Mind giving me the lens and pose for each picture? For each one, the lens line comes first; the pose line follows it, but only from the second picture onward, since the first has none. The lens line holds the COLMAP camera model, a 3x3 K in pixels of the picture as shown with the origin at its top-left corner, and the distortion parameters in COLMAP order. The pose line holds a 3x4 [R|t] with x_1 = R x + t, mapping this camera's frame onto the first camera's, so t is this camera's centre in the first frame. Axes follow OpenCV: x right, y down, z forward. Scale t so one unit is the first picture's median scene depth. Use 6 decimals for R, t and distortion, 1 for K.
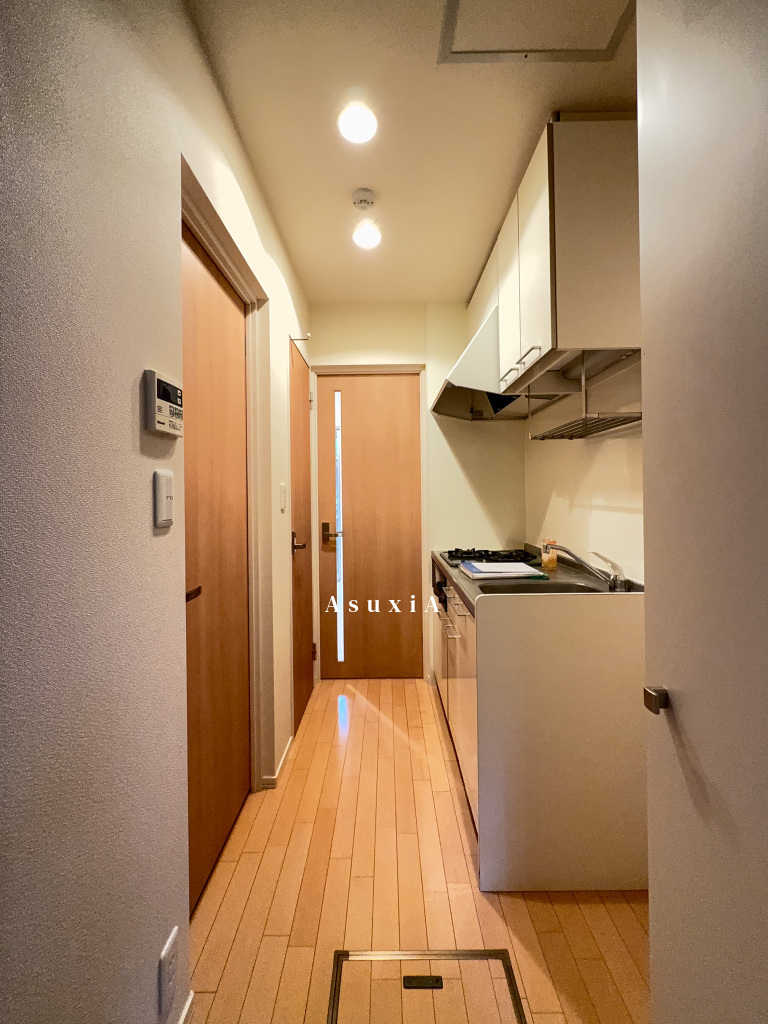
lens RADIAL K [[408.2, 0, 388.6], [0, 408.2, 498.9], [0, 0, 1]] dist [0.000573, -0.000038]
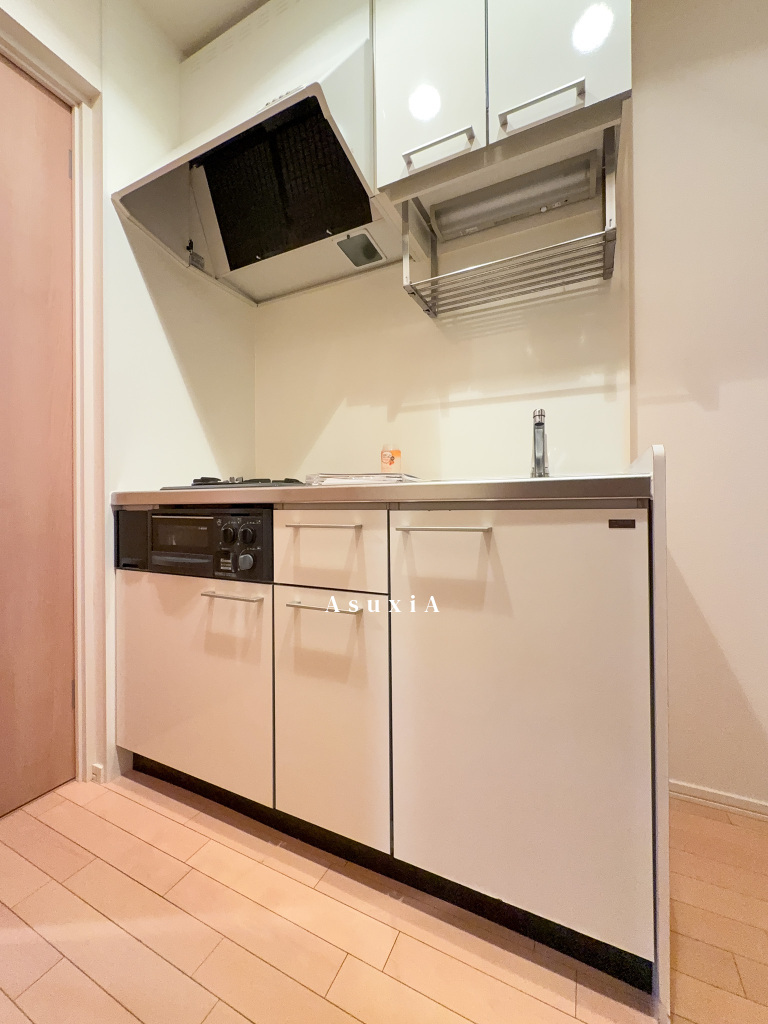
lens RADIAL K [[410.3, 0, 382.4], [0, 410.3, 506.5], [0, 0, 1]] dist [0.000634, -0.000256]
pose [[0.449270, 0.016391, 0.893246, -0.206749], [0.004062, 0.999784, -0.020389, 0.180865], [-0.893387, 0.012788, 0.449106, 0.592188]]
